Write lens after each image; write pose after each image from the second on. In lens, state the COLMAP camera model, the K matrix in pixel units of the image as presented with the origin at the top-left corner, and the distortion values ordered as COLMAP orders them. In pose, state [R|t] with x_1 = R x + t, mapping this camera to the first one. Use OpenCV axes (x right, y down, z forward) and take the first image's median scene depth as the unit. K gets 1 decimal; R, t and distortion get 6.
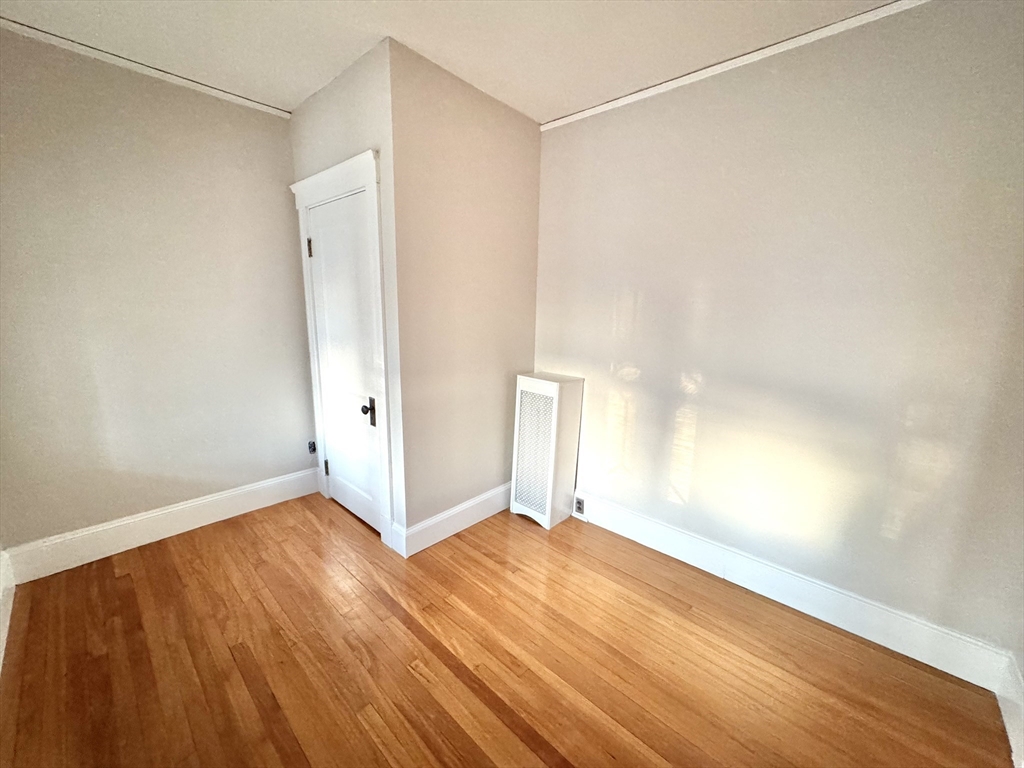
lens RADIAL K [[406.7, 0, 514.4], [0, 406.7, 379.2], [0, 0, 1]] dist [-0.007884, 0.001452]
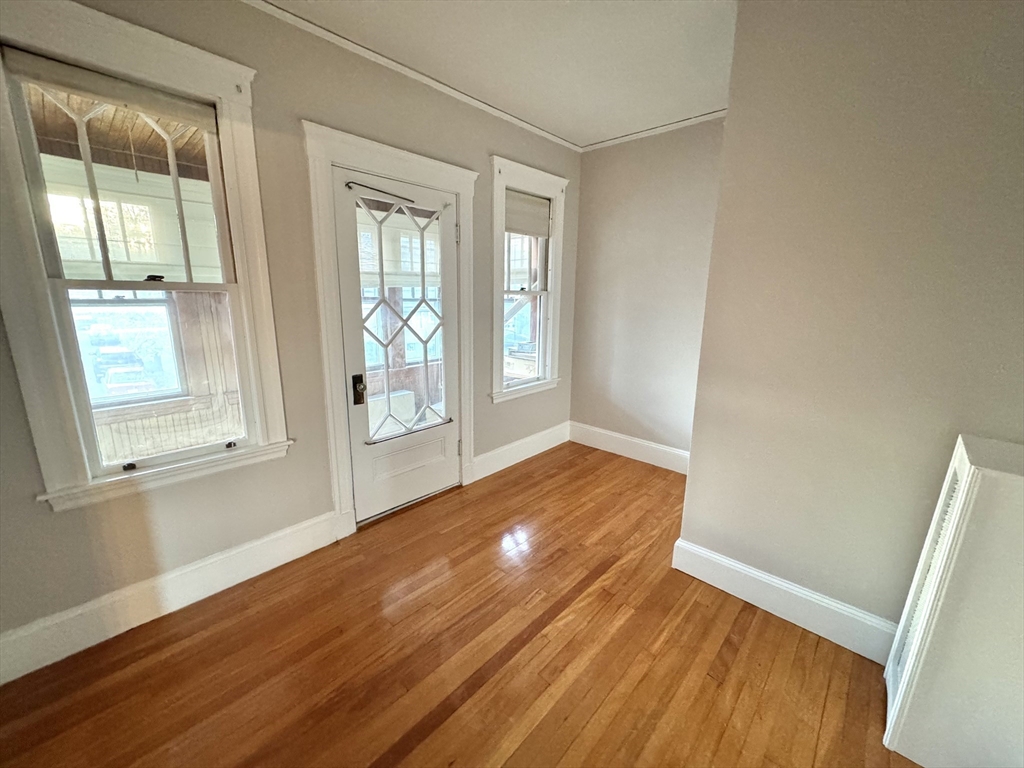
lens RADIAL K [[406.7, 0, 513.0], [0, 406.7, 386.3], [0, 0, 1]] dist [-0.007884, 0.001452]
pose [[0.015534, 0.219317, -0.975530, 0.654534], [-0.193968, 0.957774, 0.212237, -0.104858], [0.980885, 0.185925, 0.057418, 0.602379]]
